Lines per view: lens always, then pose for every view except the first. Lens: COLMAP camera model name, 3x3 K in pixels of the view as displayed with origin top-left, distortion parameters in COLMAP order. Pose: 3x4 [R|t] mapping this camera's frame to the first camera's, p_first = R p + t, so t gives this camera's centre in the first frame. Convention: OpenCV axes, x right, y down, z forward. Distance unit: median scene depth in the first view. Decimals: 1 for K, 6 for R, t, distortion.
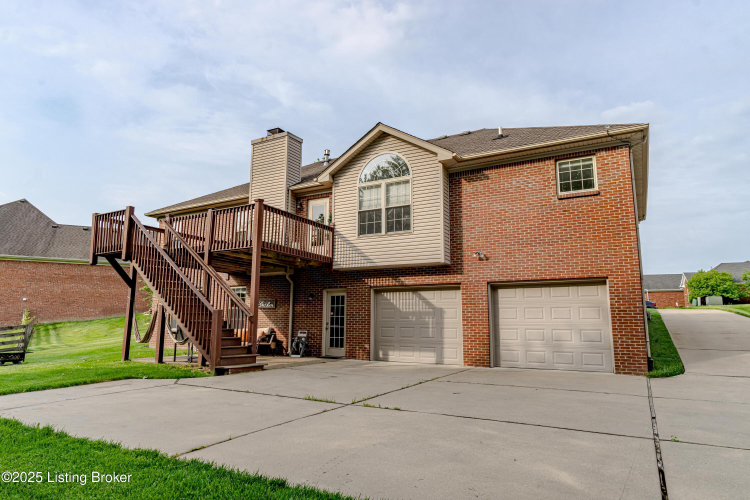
lens RADIAL K [[478.3, 0, 374.3], [0, 478.3, 249.7], [0, 0, 1]] dist [0.009403, -0.000023]
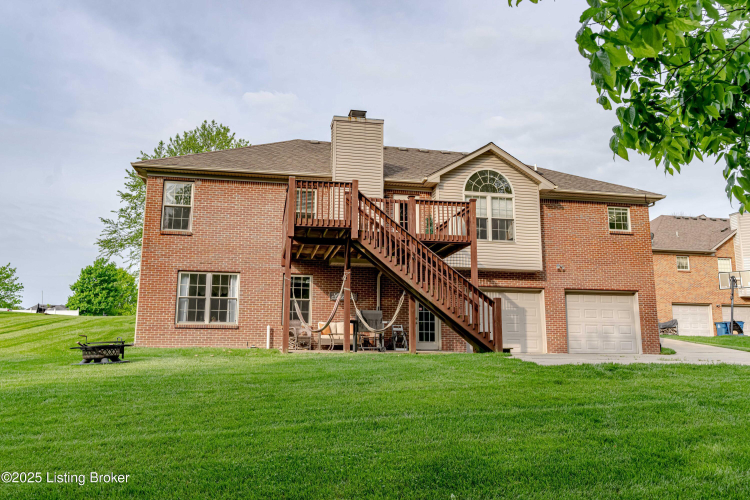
lens RADIAL K [[552.9, 0, 374.4], [0, 552.9, 250.4], [0, 0, 1]] dist [-0.016397, -0.000916]
pose [[0.763455, 0.107784, 0.636803, -1.077296], [-0.107258, 0.993444, -0.039558, 0.075531], [-0.636892, -0.038102, 0.770011, 0.170767]]
